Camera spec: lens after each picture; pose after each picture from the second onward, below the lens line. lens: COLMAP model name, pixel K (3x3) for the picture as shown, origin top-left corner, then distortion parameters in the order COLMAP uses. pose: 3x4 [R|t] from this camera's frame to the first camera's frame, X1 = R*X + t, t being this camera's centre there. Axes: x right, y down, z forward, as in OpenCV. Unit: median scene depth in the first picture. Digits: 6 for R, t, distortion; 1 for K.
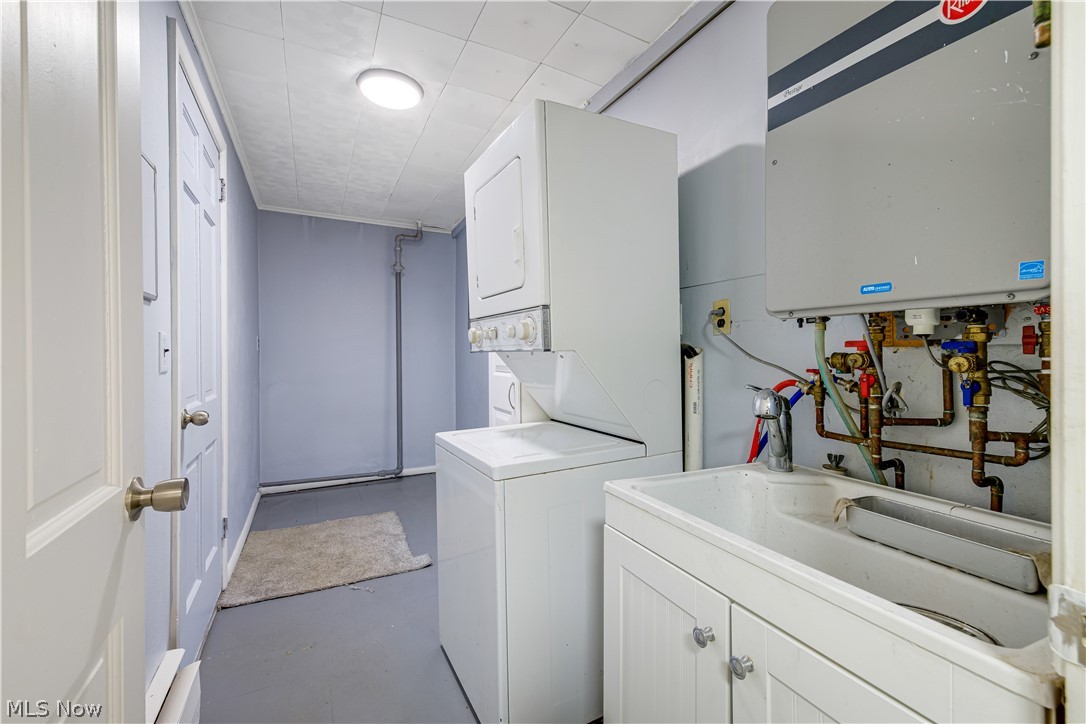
lens RADIAL K [[471.0, 0, 546.2], [0, 471.0, 357.8], [0, 0, 1]] dist [0.002670, -0.004254]
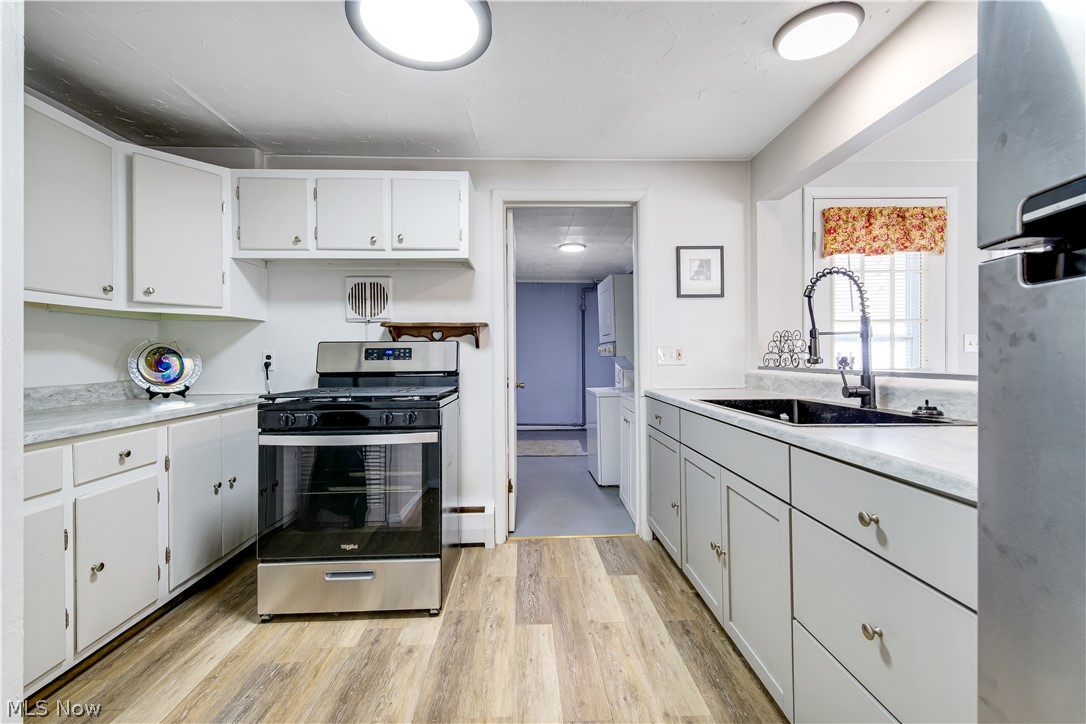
lens RADIAL K [[471.0, 0, 556.8], [0, 471.0, 352.8], [0, 0, 1]] dist [0.002670, -0.004254]
pose [[0.921649, -0.003420, -0.388010, 0.386045], [-0.002516, 0.999887, -0.014789, 0.005161], [0.388017, 0.014606, 0.921537, -0.910997]]
